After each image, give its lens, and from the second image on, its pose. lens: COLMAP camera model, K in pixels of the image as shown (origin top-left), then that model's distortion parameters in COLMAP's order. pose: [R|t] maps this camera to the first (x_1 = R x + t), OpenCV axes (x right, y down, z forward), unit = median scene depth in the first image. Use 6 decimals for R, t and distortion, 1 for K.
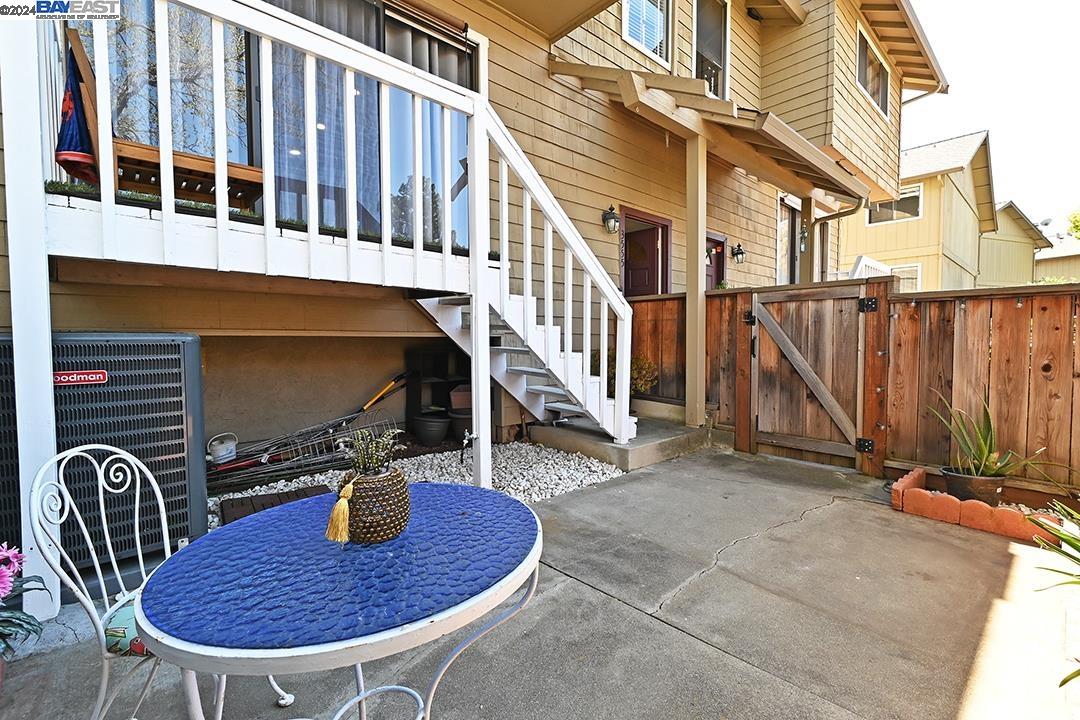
lens RADIAL K [[477.8, 0, 542.9], [0, 477.8, 360.0], [0, 0, 1]] dist [-0.002083, -0.001341]
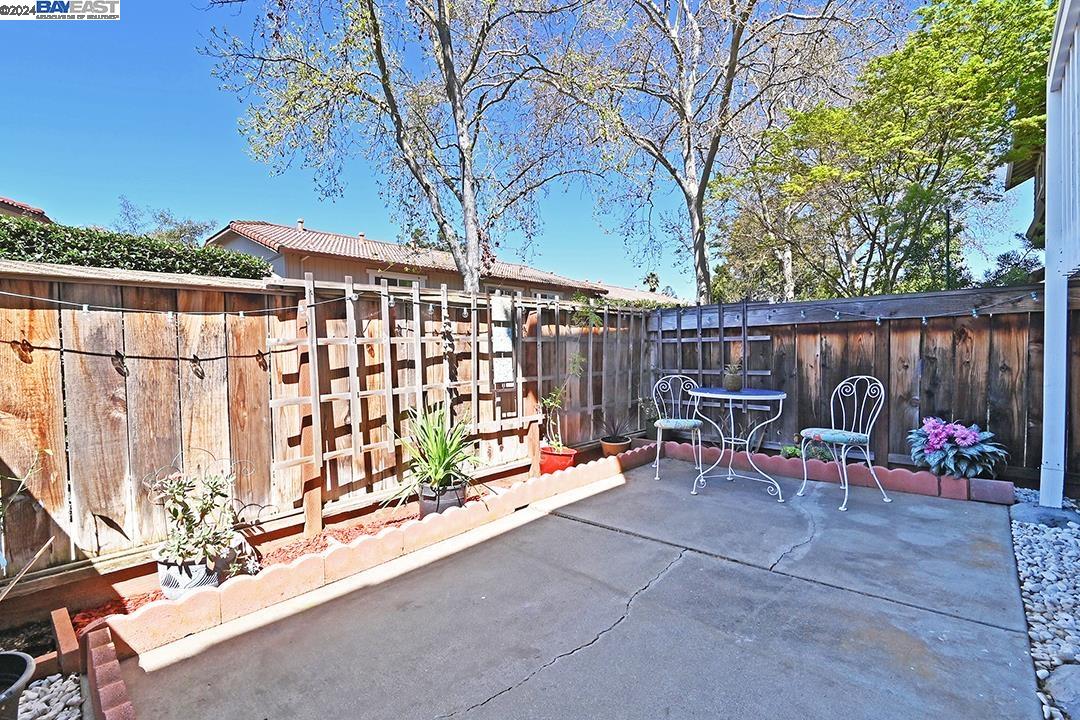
lens RADIAL K [[477.8, 0, 538.3], [0, 477.8, 362.0], [0, 0, 1]] dist [-0.002083, -0.001341]
pose [[-0.996978, 0.021495, -0.074650, 0.597426], [0.016245, 0.997398, 0.070238, -0.066032], [0.075965, 0.068813, -0.994733, 1.859266]]
